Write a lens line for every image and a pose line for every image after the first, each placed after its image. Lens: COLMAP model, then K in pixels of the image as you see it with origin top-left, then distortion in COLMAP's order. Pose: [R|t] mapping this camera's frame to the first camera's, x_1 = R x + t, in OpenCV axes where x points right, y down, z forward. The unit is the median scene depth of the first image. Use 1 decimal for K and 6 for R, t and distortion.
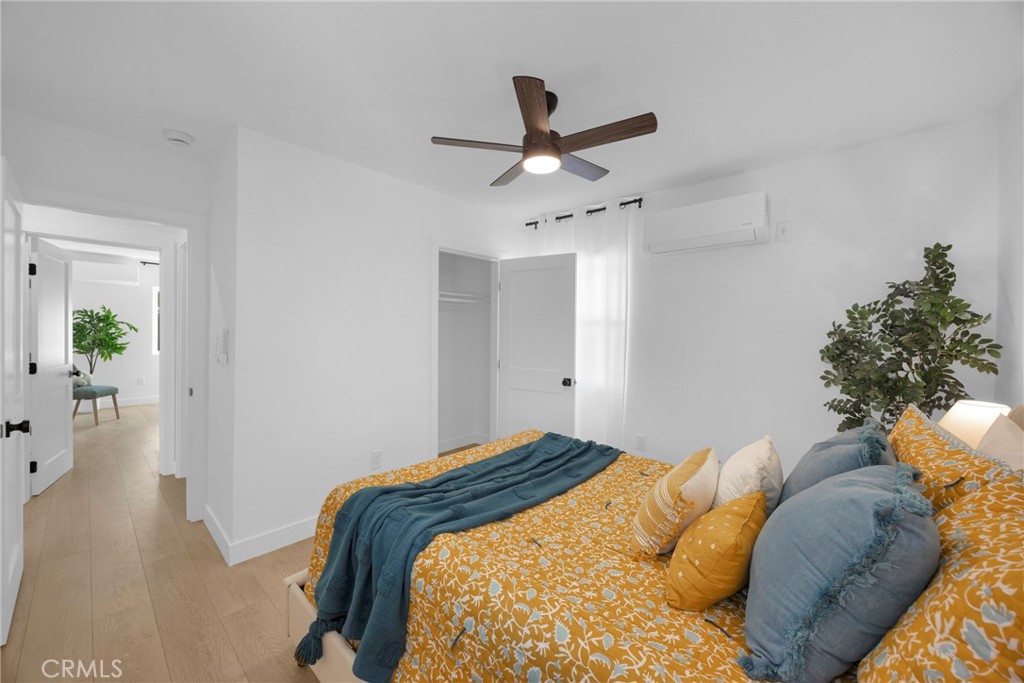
lens RADIAL K [[388.2, 0, 507.5], [0, 388.2, 336.7], [0, 0, 1]] dist [-0.000622, -0.000053]
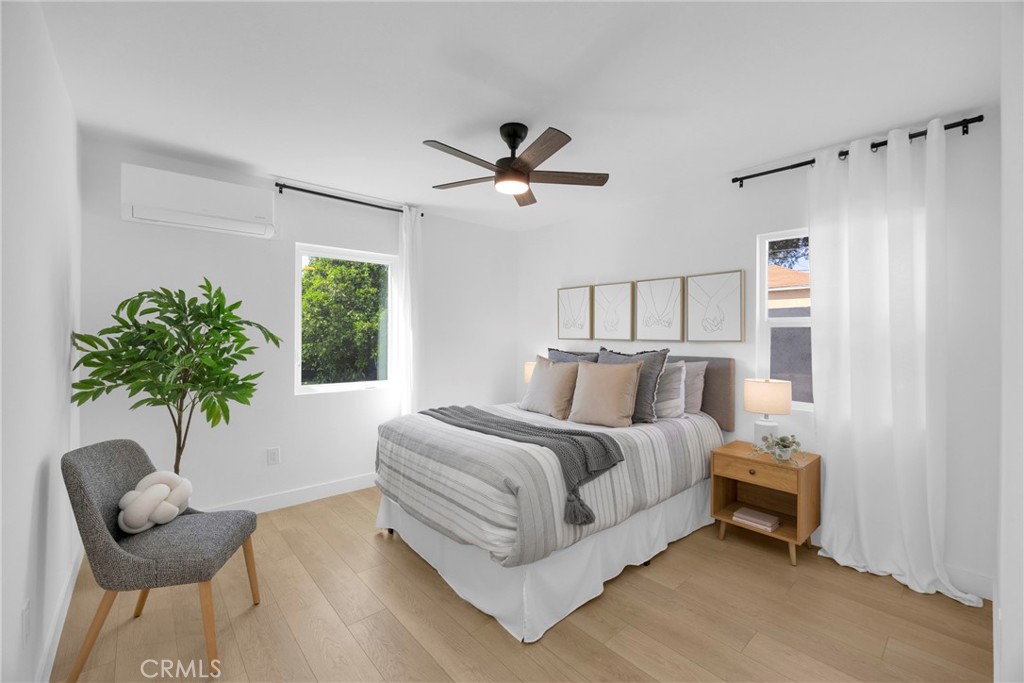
lens RADIAL K [[426.6, 0, 507.0], [0, 426.6, 337.7], [0, 0, 1]] dist [-0.002344, -0.000198]
pose [[0.993747, -0.002321, -0.111634, -0.689290], [0.000859, 0.999913, -0.013142, -0.015732], [0.111655, 0.012964, 0.993662, 0.602917]]
